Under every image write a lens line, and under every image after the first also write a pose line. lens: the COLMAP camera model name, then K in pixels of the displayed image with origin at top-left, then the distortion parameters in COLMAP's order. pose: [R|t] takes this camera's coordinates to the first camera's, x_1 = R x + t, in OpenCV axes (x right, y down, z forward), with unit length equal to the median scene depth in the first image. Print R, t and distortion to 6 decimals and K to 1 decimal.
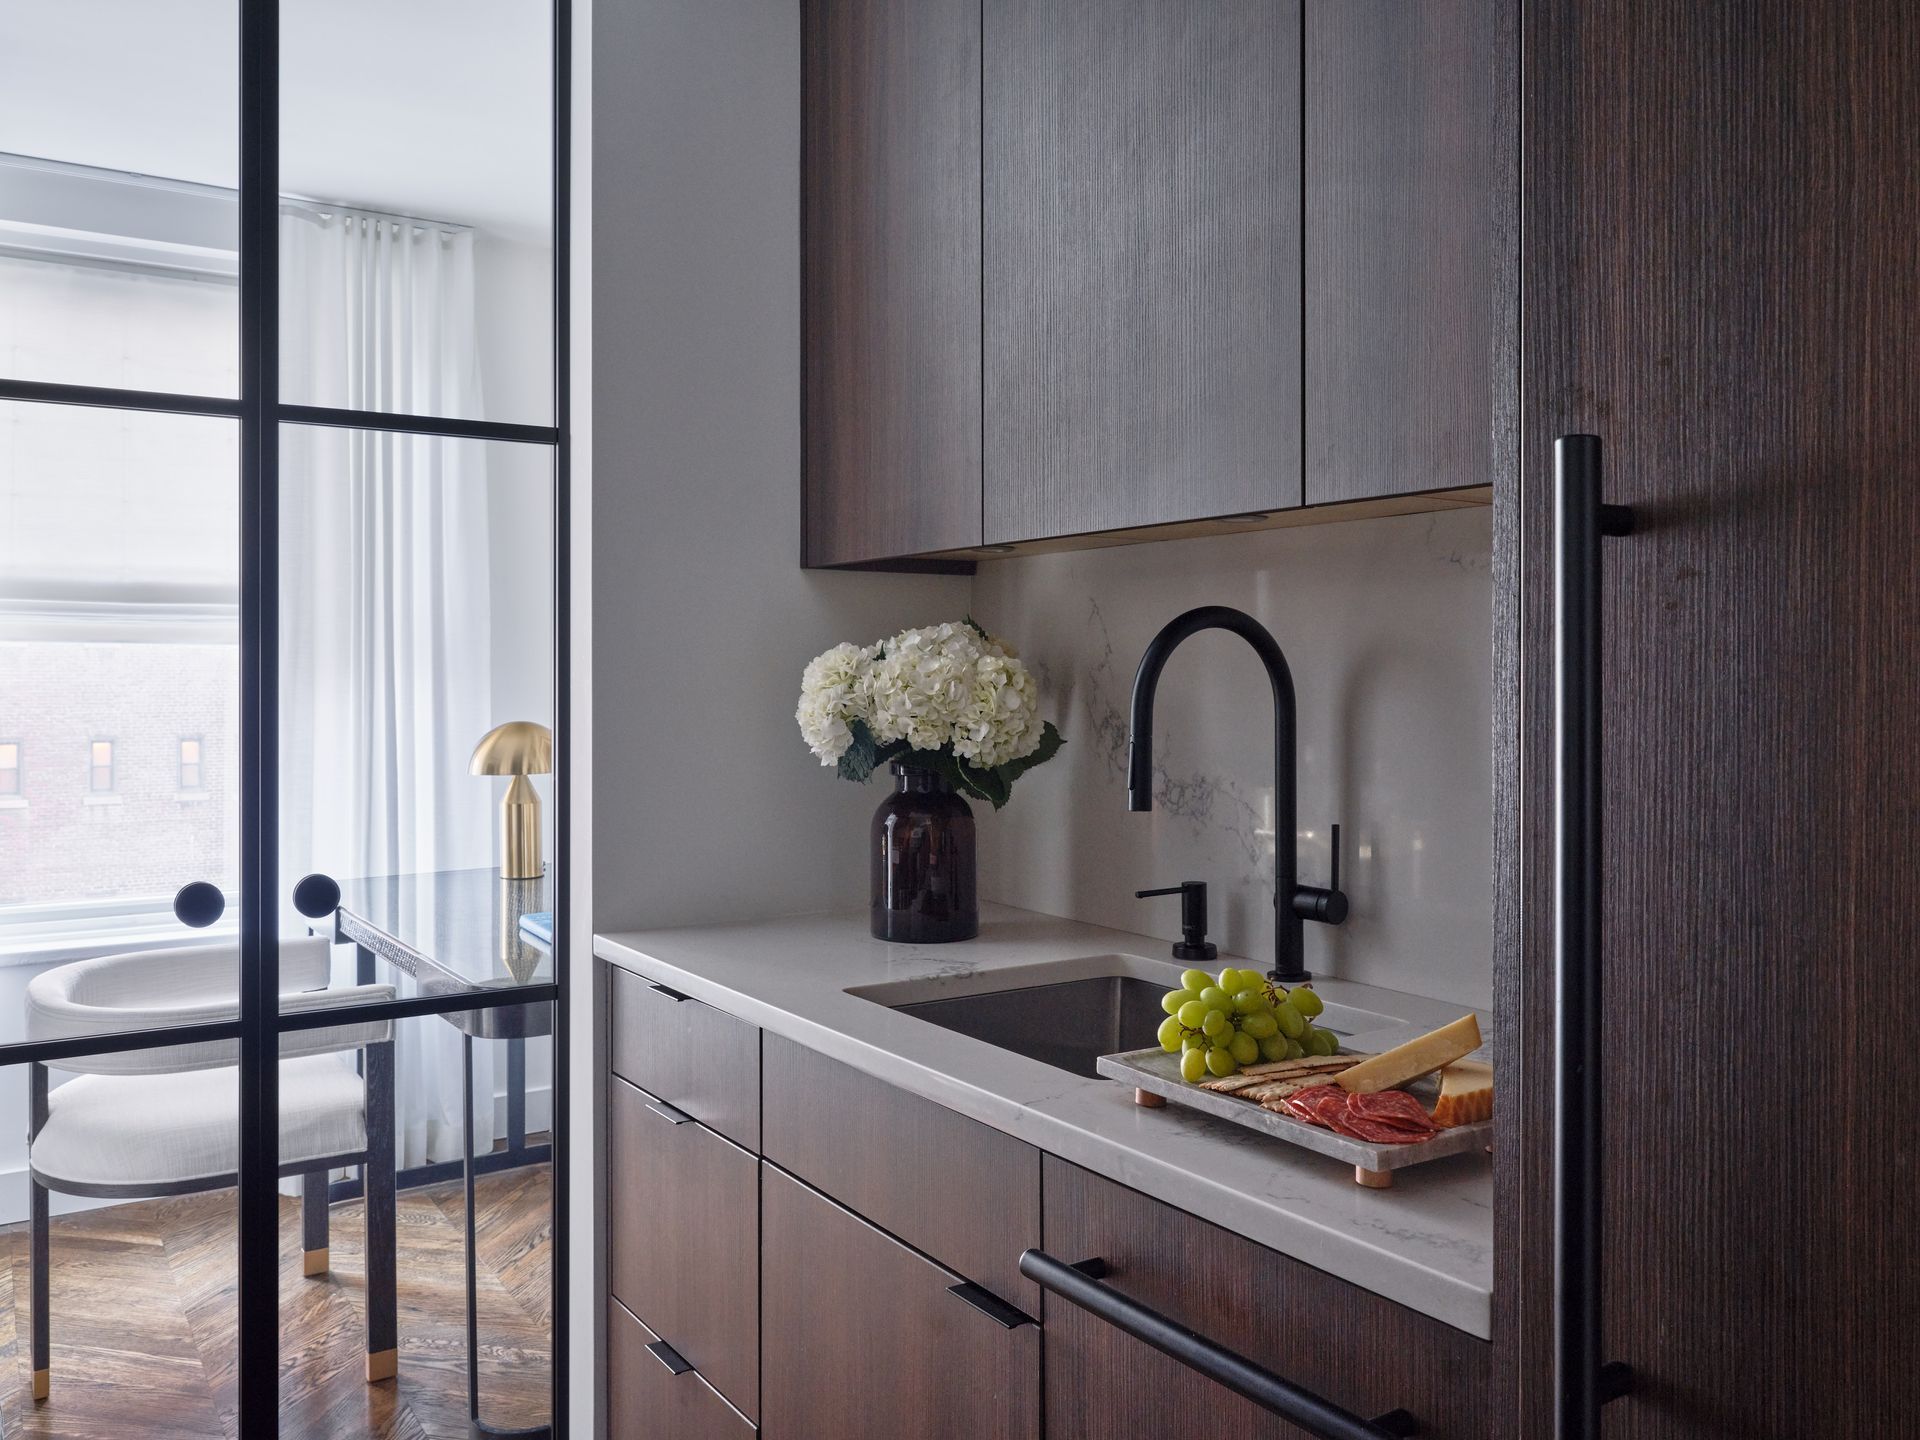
lens RADIAL K [[1564.9, 0, 960.0], [0, 1564.9, 720.0], [0, 0, 1]] dist [0.001561, 0.048122]
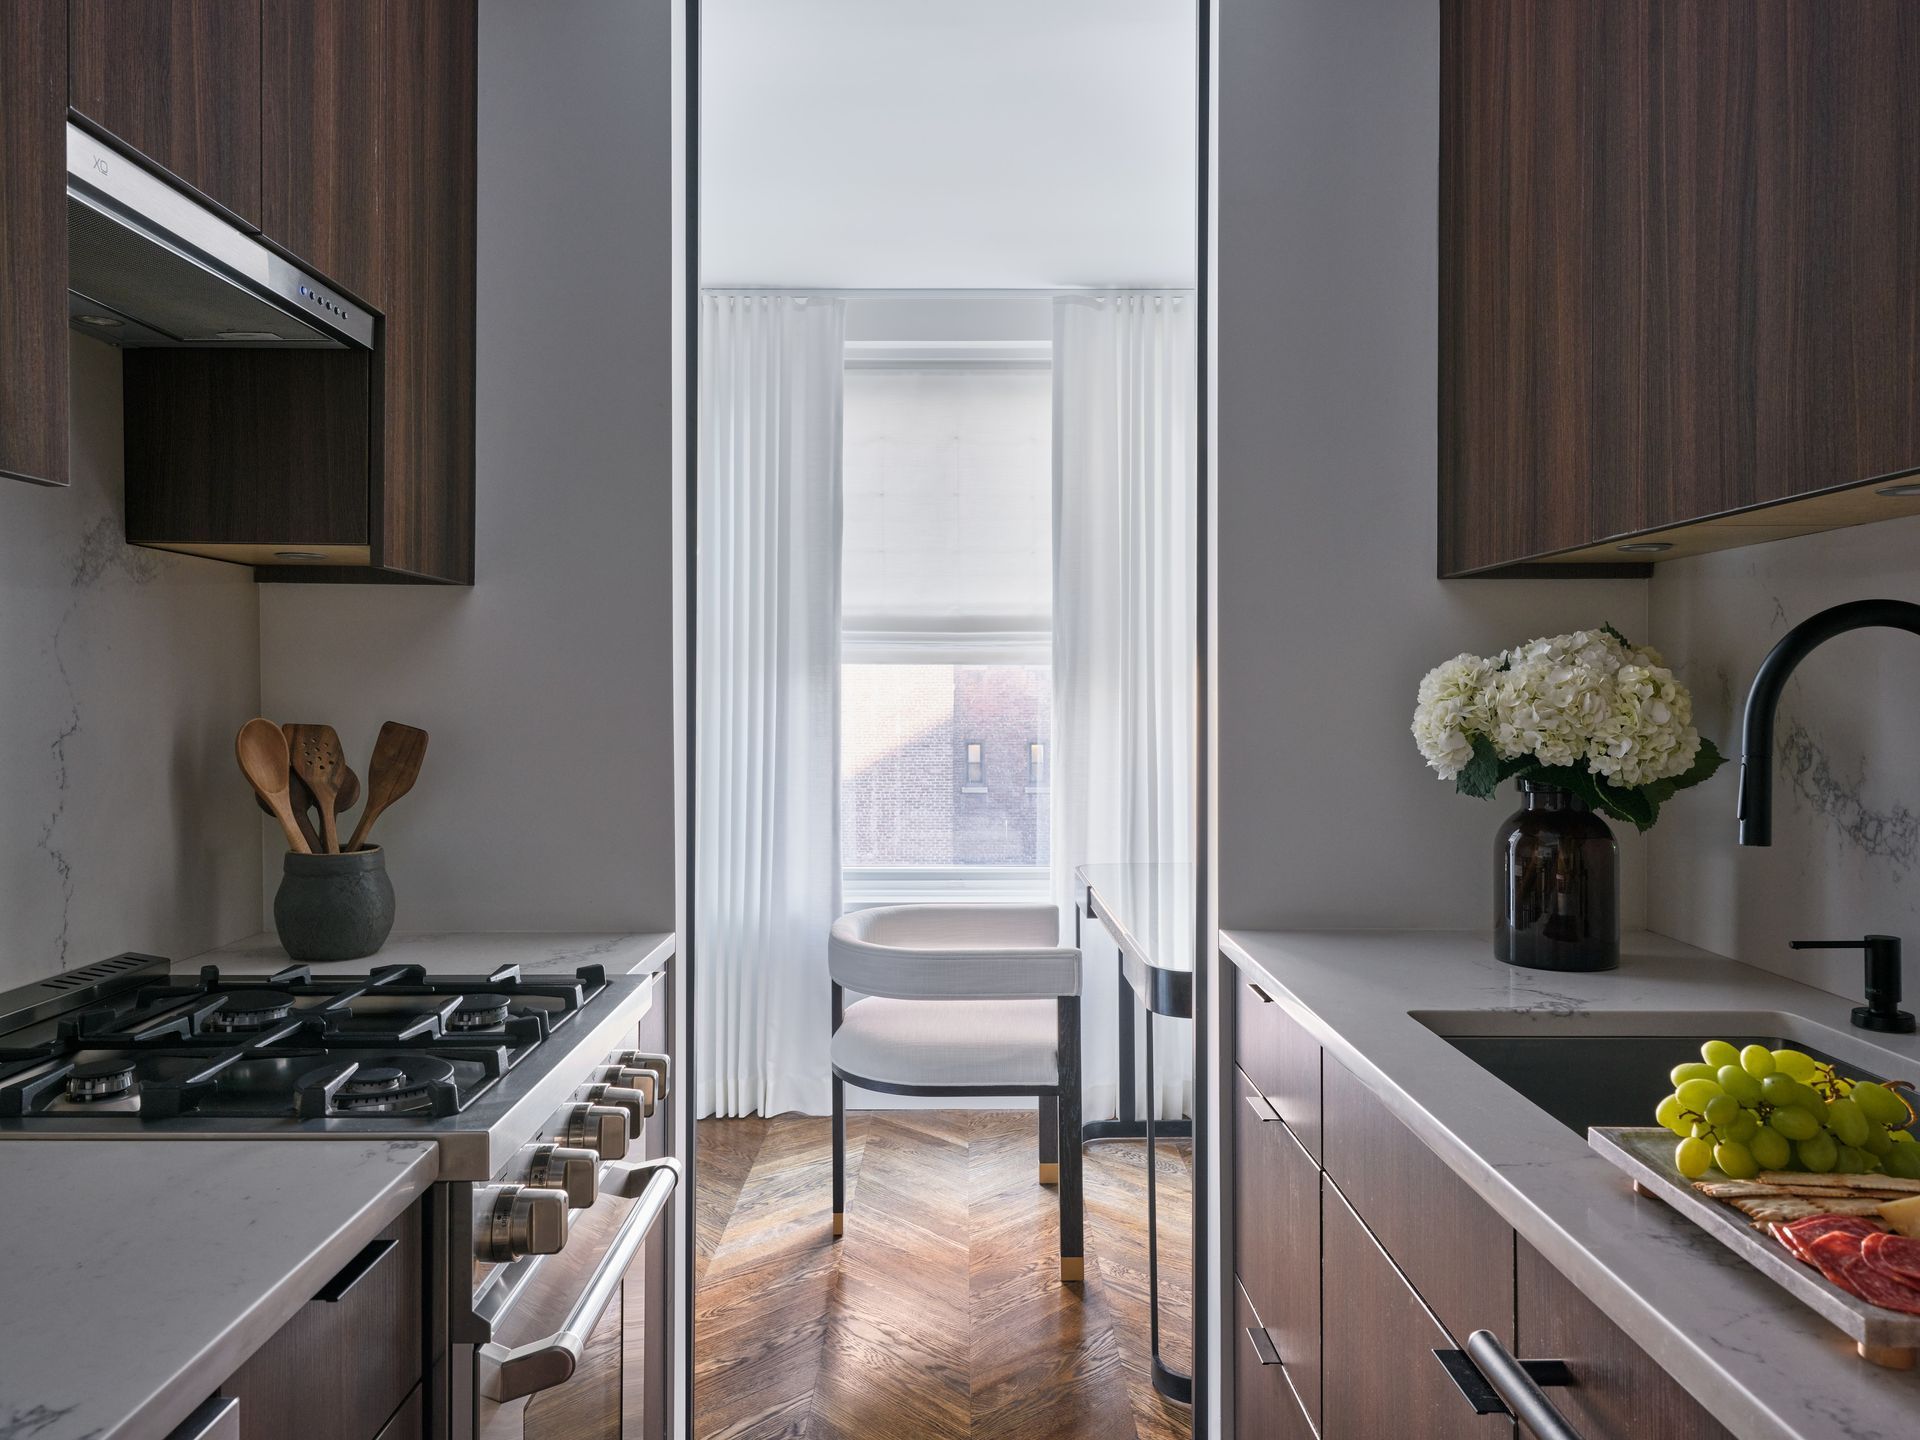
lens RADIAL K [[1402.7, 0, 960.0], [0, 1402.7, 720.0], [0, 0, 1]] dist [0.046662, -0.000134]
pose [[0.838622, 0.007810, -0.544658, 0.140518], [-0.010854, 0.999938, -0.002374, -0.002596], [0.544606, 0.007902, 0.838655, 0.093635]]
